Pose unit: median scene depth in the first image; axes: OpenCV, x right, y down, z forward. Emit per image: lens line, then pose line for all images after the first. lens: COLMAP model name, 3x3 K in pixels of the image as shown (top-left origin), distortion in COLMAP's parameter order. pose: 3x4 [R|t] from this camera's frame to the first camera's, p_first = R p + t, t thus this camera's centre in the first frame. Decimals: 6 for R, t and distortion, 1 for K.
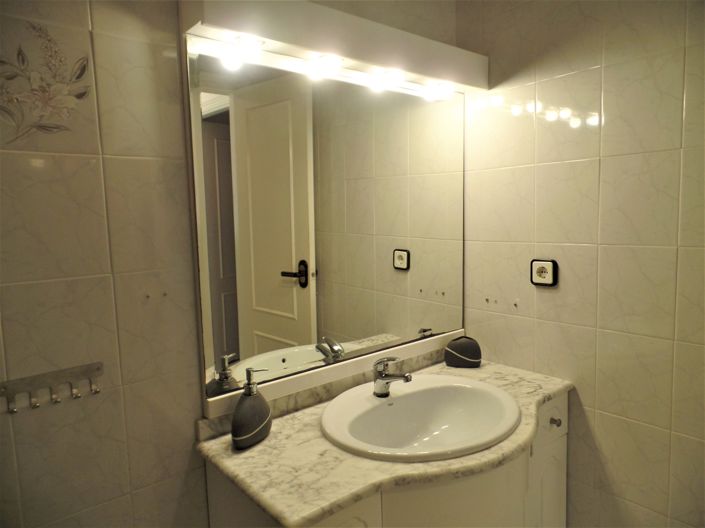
lens RADIAL K [[484.9, 0, 351.5], [0, 484.9, 264.9], [0, 0, 1]] dist [0.006793, -0.002721]
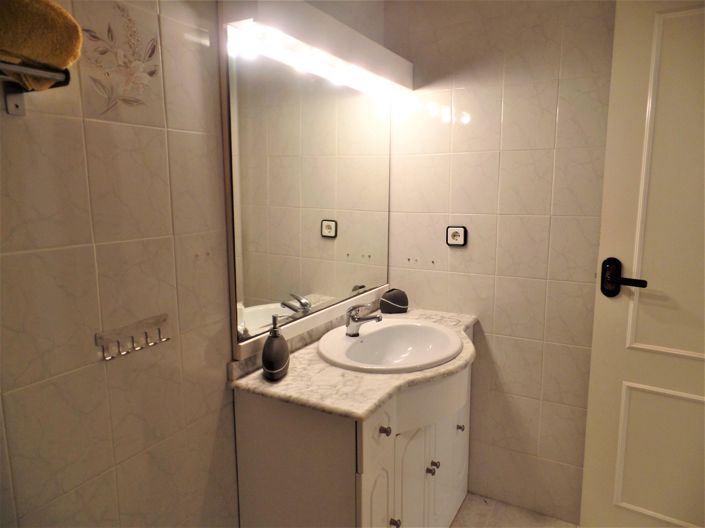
lens RADIAL K [[484.9, 0, 354.0], [0, 484.9, 264.9], [0, 0, 1]] dist [0.006793, -0.002721]
pose [[0.934026, -0.030966, 0.355860, -0.477063], [0.014456, 0.998696, 0.048961, 0.035737], [-0.356912, -0.040587, 0.933256, -0.192024]]
